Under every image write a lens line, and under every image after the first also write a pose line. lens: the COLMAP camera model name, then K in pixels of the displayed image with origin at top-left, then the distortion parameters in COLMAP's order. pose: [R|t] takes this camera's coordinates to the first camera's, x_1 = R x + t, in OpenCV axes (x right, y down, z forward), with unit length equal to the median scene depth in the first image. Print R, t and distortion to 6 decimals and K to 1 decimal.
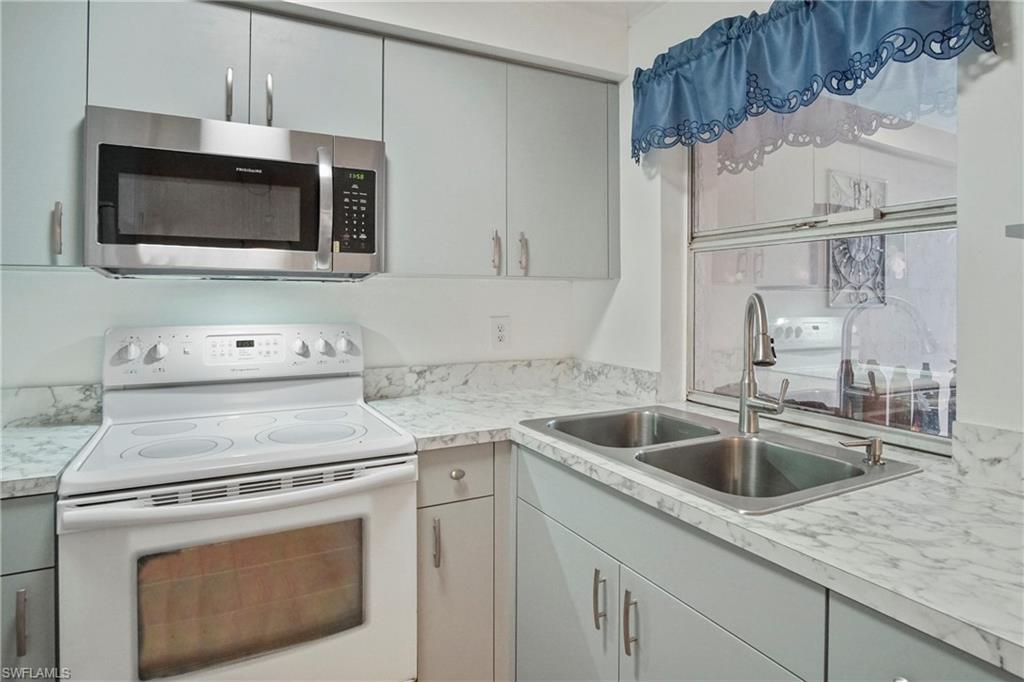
lens RADIAL K [[570.4, 0, 511.1], [0, 570.4, 300.2], [0, 0, 1]] dist [-0.003944, -0.023863]
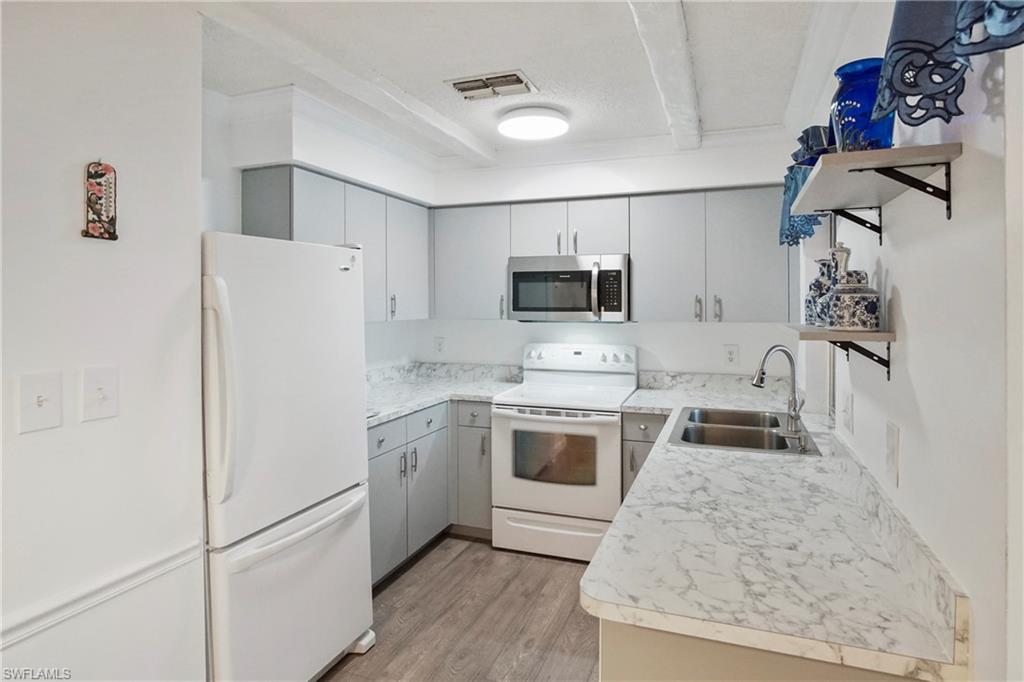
lens RADIAL K [[570.4, 0, 511.1], [0, 570.4, 300.2], [0, 0, 1]] dist [-0.003944, -0.023863]
pose [[0.661802, -0.003389, -0.749671, 1.023431], [0.003338, 0.999993, -0.001575, -0.125281], [0.749672, -0.001460, 0.661808, -0.609148]]
